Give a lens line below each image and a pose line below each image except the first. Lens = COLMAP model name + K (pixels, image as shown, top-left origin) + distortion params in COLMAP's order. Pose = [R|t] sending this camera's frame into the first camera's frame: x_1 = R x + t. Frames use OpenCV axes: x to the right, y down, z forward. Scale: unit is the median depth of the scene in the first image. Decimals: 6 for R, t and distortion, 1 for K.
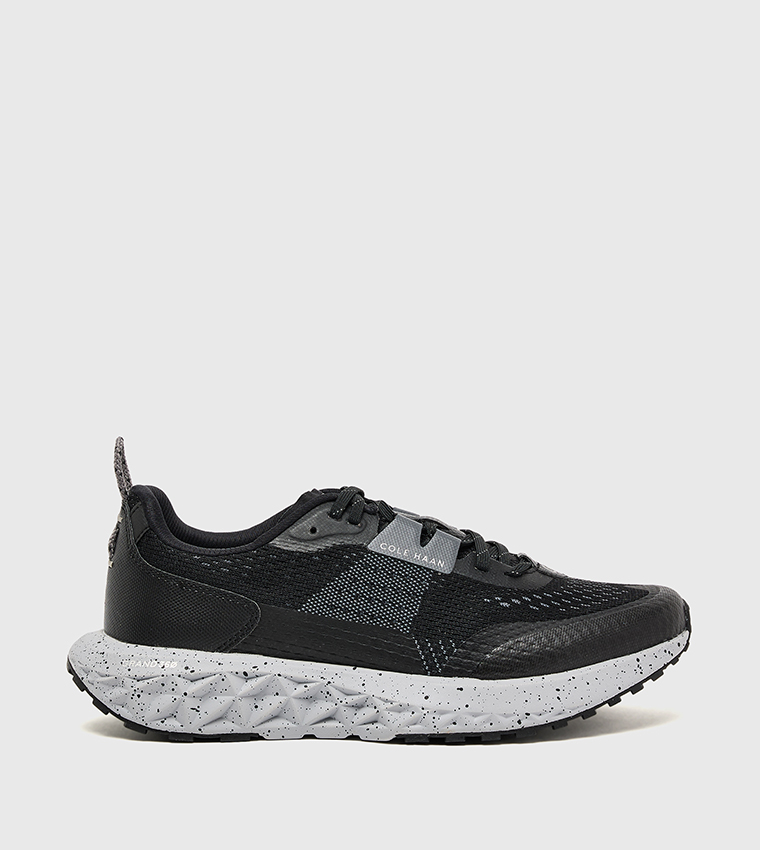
lens RADIAL K [[2257.2, 0, 380.0], [0, 2257.2, 425.0], [0, 0, 1]] dist [0.065232, 0.496627]
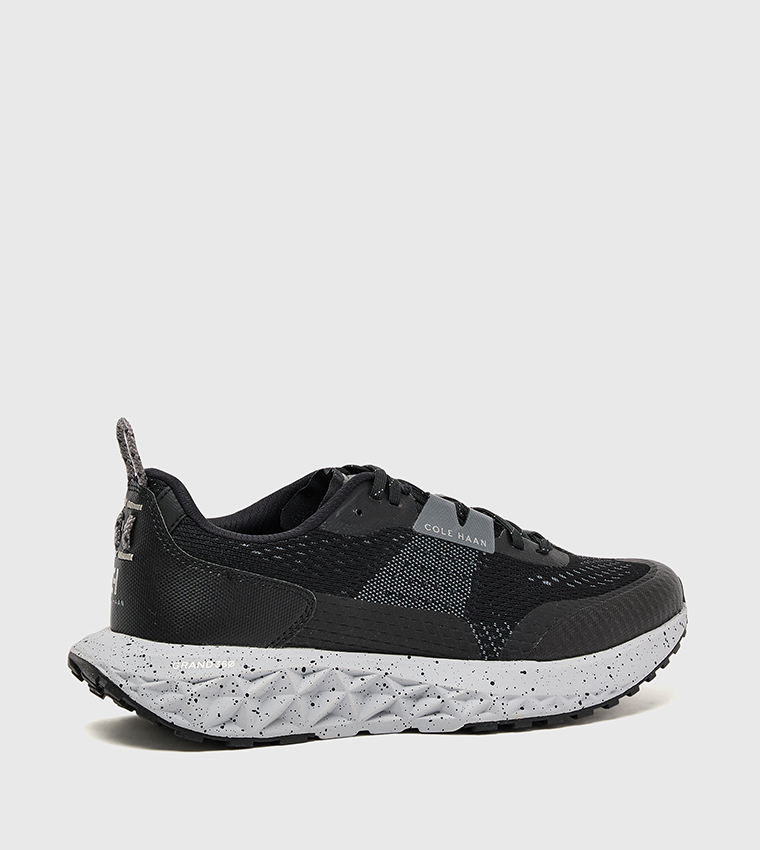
lens RADIAL K [[2257.2, 0, 380.0], [0, 2257.2, 425.0], [0, 0, 1]] dist [0.065232, 0.496627]
pose [[0.910101, -0.011446, 0.414229, -0.411729], [0.009761, 0.999933, 0.006184, 0.004970], [-0.414272, -0.001585, 0.910152, 0.148345]]
